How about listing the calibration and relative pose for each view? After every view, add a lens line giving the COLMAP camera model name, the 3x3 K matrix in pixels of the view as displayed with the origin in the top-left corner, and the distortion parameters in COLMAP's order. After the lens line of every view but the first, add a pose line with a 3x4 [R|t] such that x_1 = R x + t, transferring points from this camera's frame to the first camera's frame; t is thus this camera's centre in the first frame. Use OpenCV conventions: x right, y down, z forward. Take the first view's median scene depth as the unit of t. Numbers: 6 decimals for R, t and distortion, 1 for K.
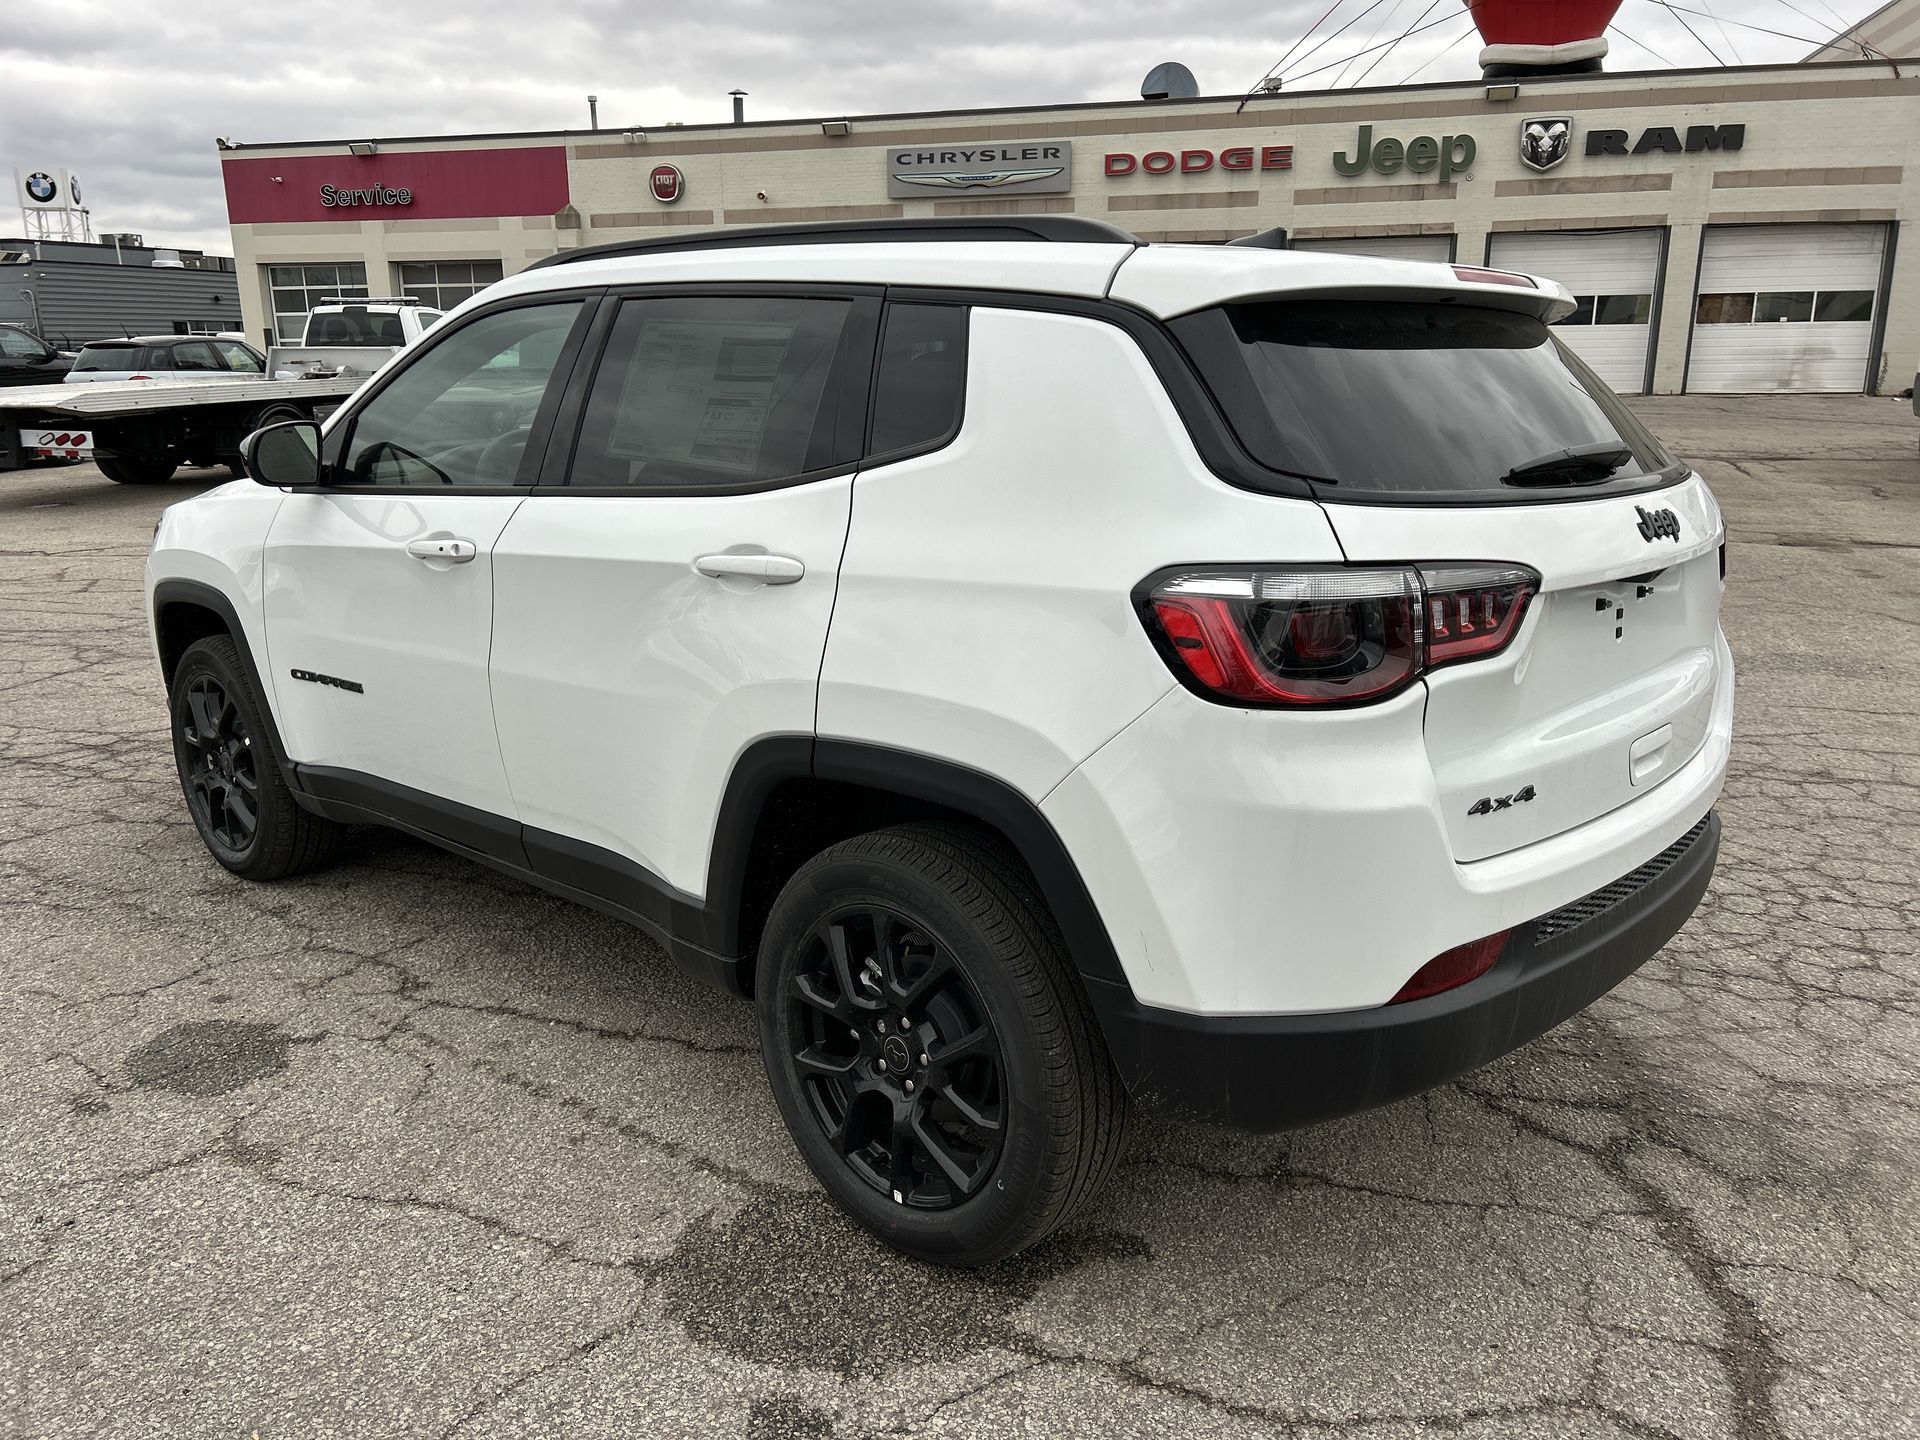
lens RADIAL K [[1432.8, 0, 946.1], [0, 1432.8, 723.1], [0, 0, 1]] dist [0.062962, -0.064715]
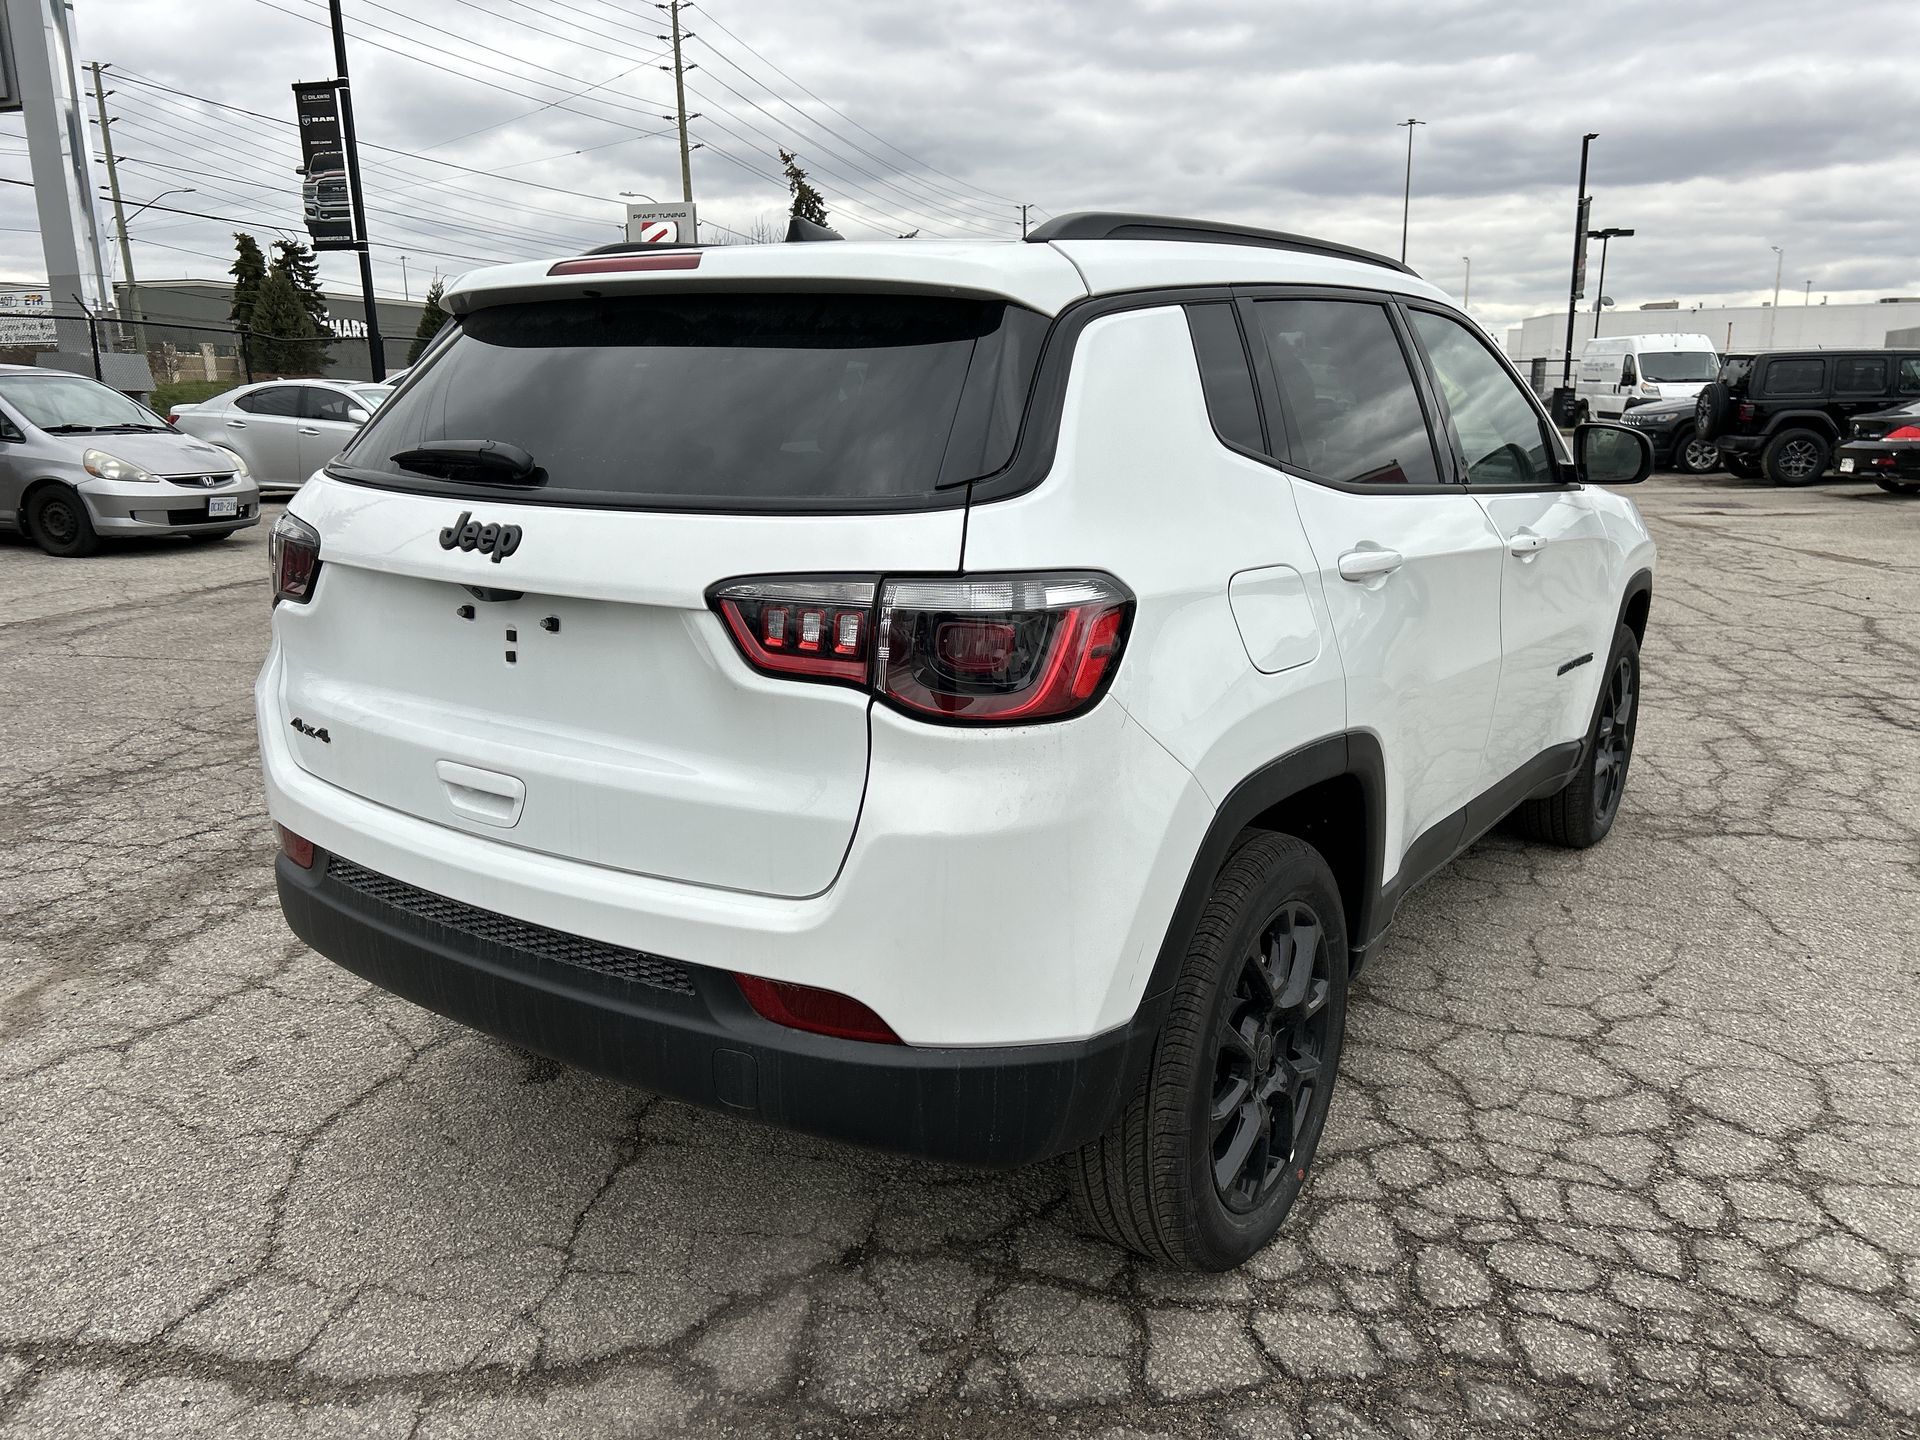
lens RADIAL K [[1432.8, 0, 952.2], [0, 1432.8, 723.6], [0, 0, 1]] dist [0.062962, -0.064715]
pose [[0.142398, 0.227583, -0.963291, 1.070812], [-0.237117, 0.952714, 0.190033, -0.200964], [0.960988, 0.201352, 0.189628, 0.857722]]
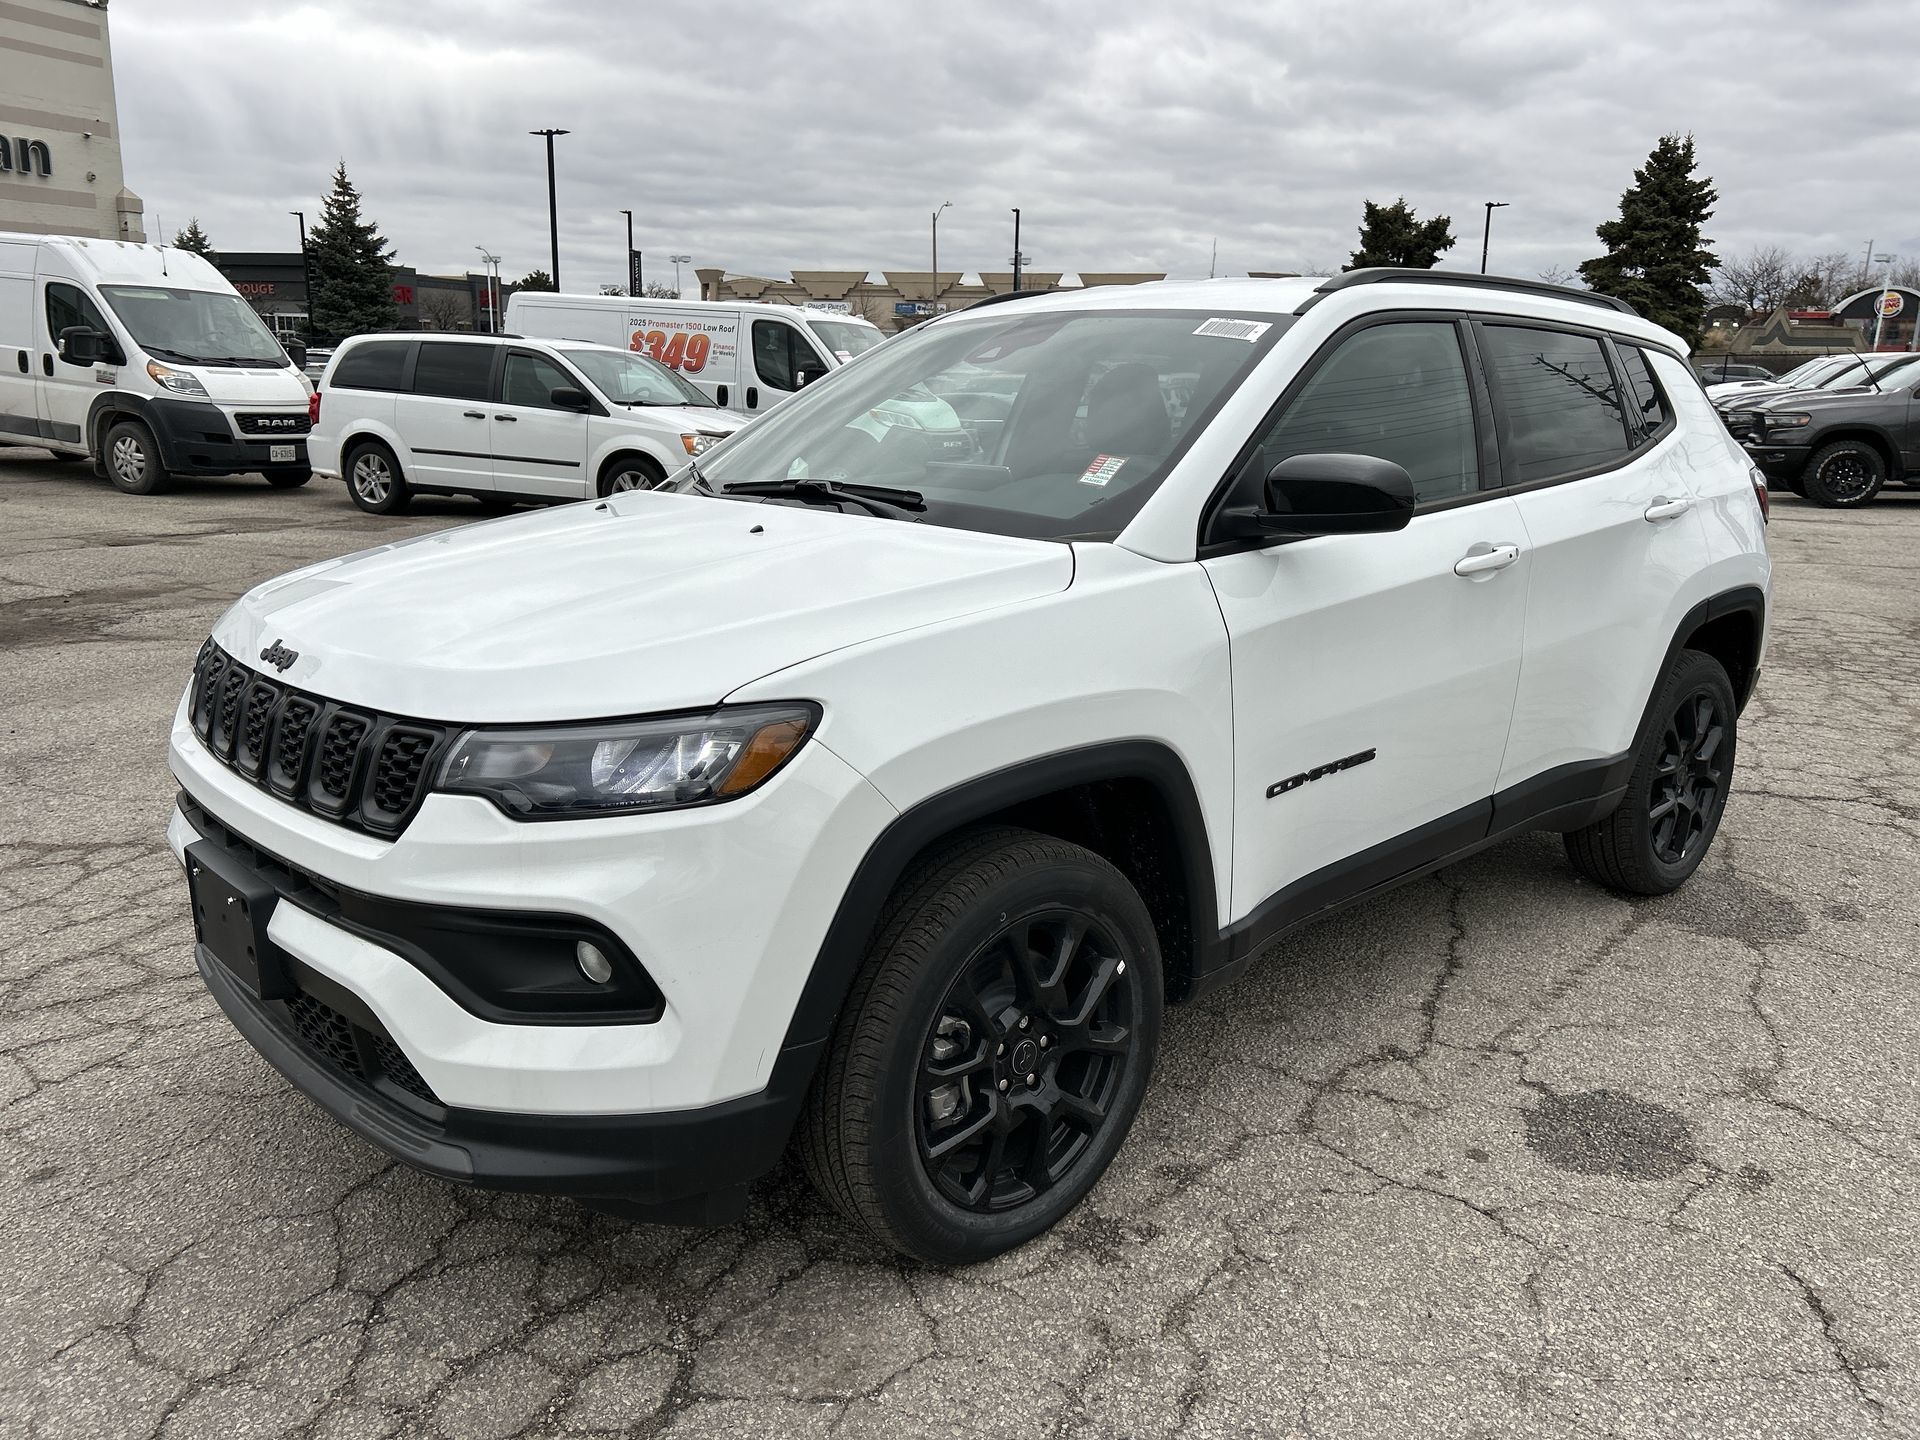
lens RADIAL K [[1432.8, 0, 965.2], [0, 1432.8, 722.6], [0, 0, 1]] dist [0.062962, -0.064715]
pose [[0.076178, -0.230719, 0.970034, -1.427282], [0.227705, 0.951178, 0.208352, -0.314503], [-0.970746, 0.205010, 0.124995, 1.282001]]
